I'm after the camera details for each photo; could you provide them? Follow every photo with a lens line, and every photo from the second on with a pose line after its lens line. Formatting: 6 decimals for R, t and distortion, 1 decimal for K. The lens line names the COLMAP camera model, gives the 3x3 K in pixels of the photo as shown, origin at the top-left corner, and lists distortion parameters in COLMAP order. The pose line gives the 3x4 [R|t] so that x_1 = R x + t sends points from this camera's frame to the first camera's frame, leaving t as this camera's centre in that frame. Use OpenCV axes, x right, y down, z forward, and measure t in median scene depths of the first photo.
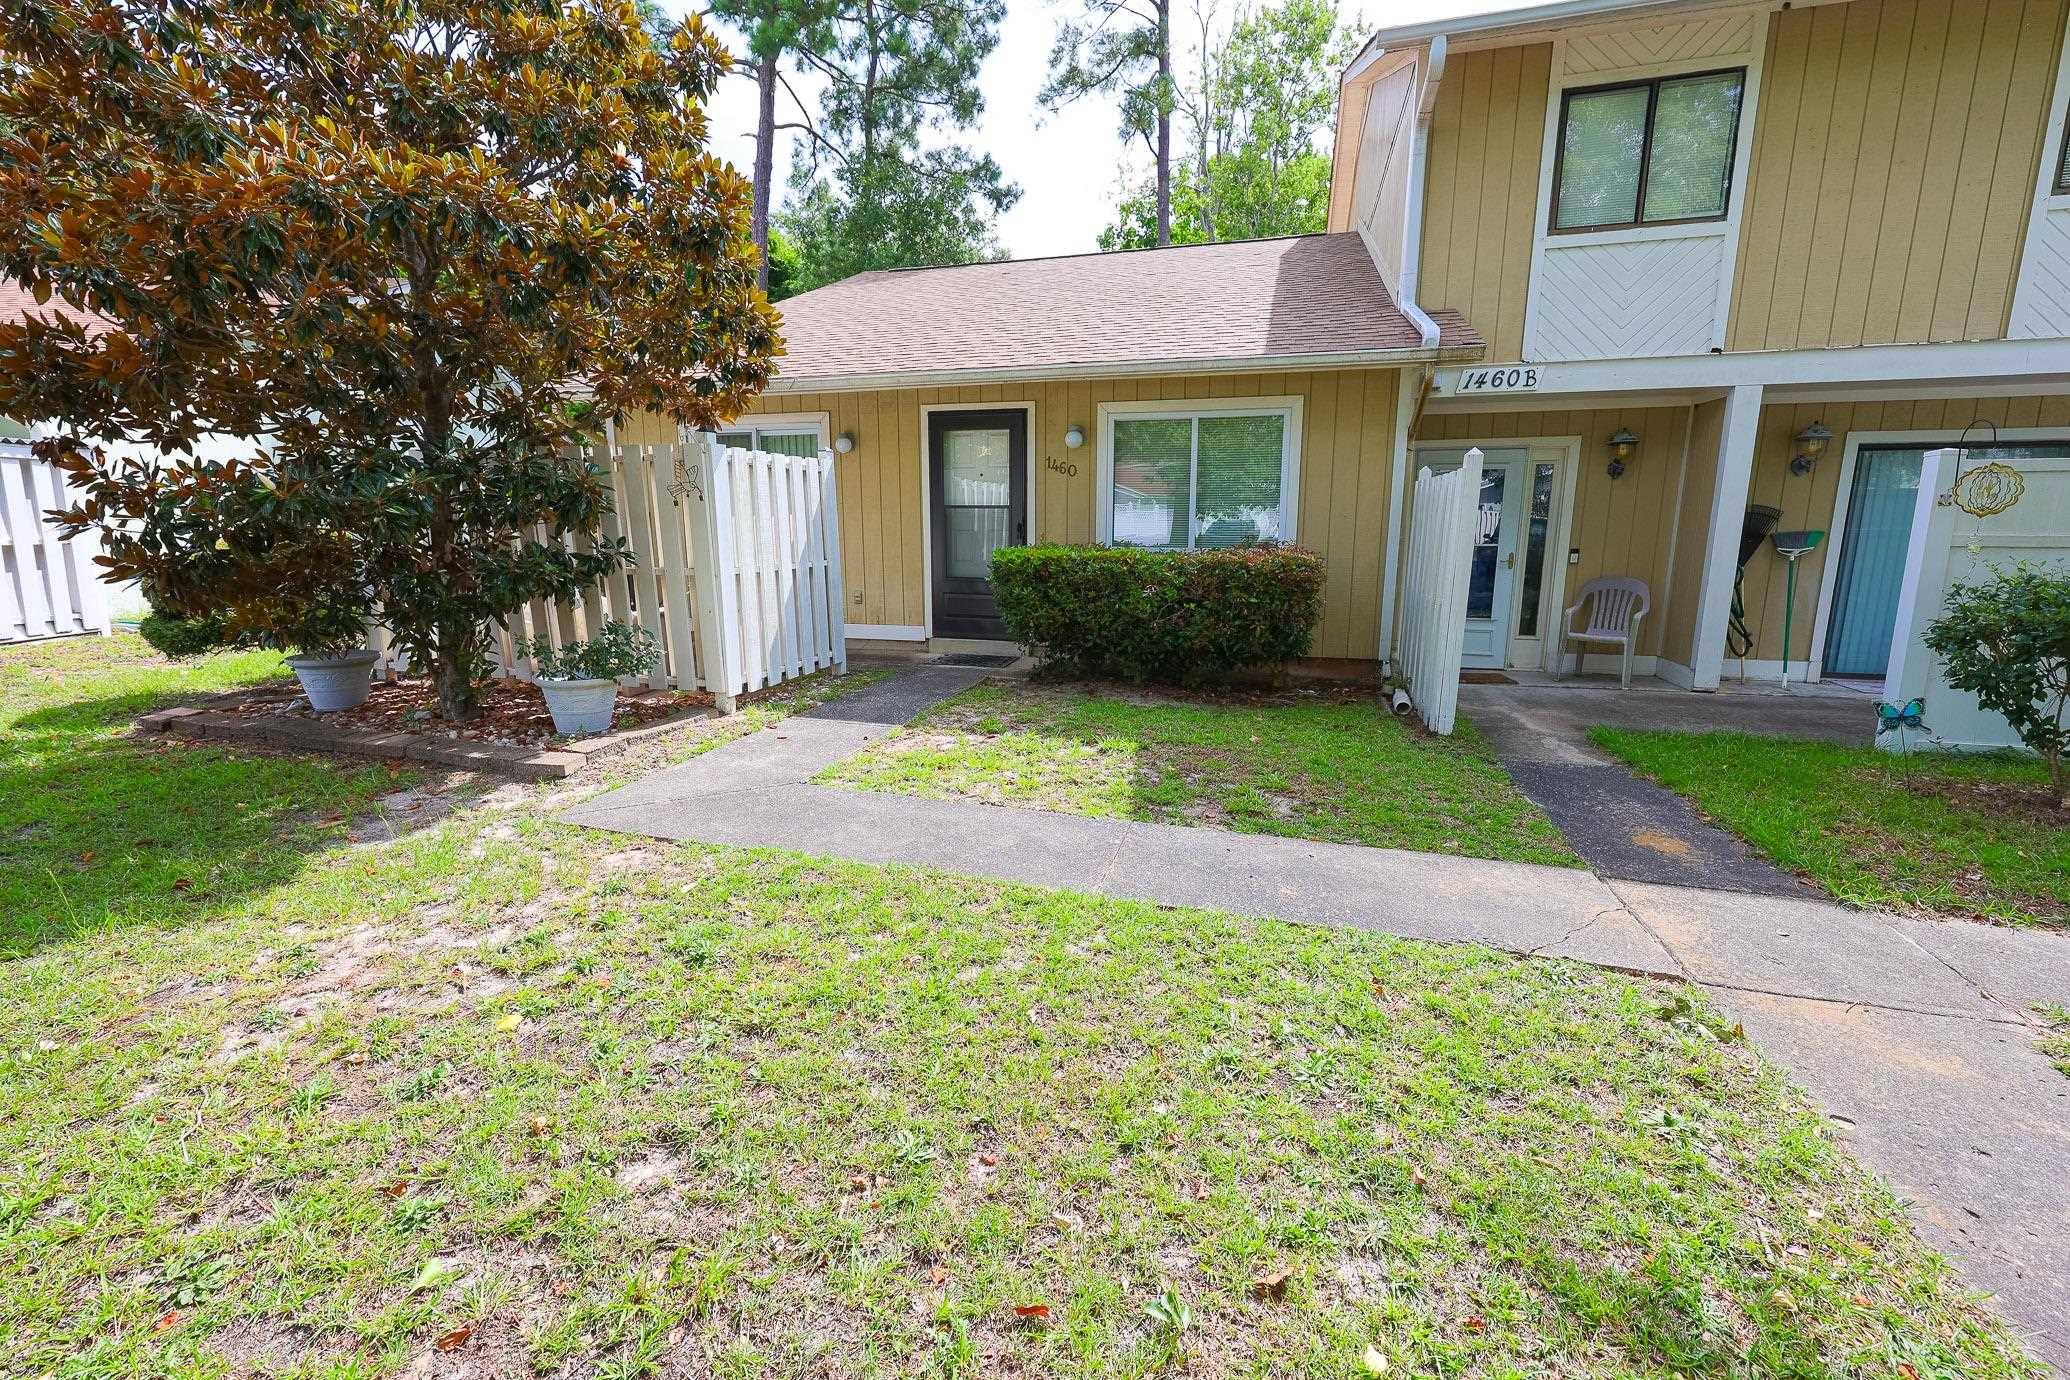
lens RADIAL K [[834.7, 0, 1037.3], [0, 834.7, 672.3], [0, 0, 1]] dist [0.004464, 0.000089]
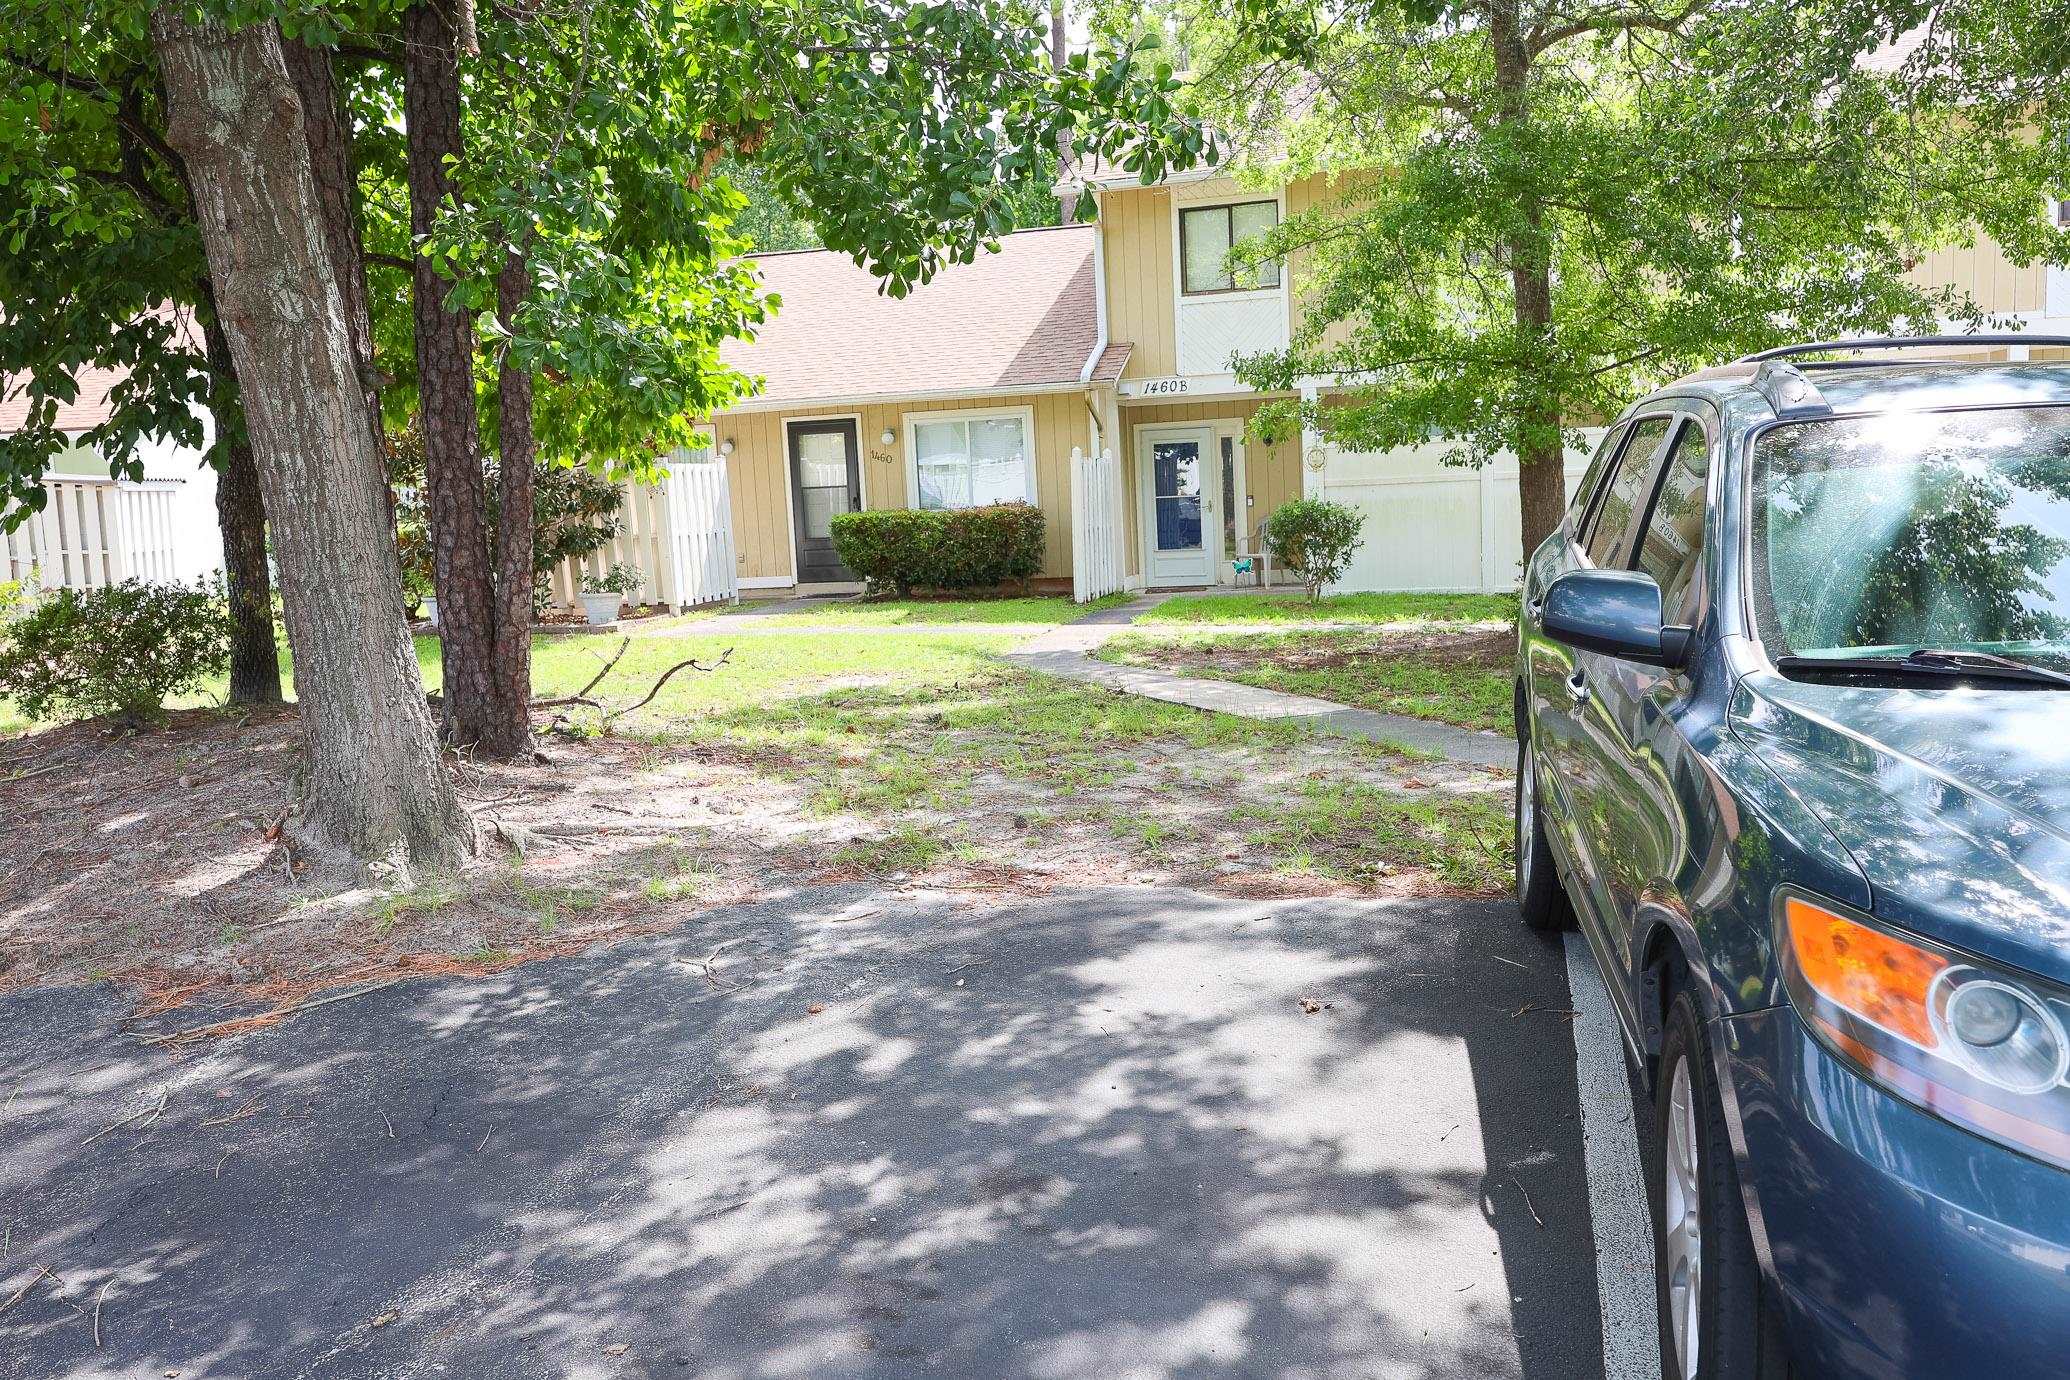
lens RADIAL K [[1493.7, 0, 1036.3], [0, 1493.7, 624.5], [0, 0, 1]] dist [0.002401, 0.000328]
pose [[0.998183, -0.054372, 0.025986, 0.293526], [0.056289, 0.995214, -0.079877, 0.360968], [-0.021519, 0.081194, 0.996466, -2.130408]]
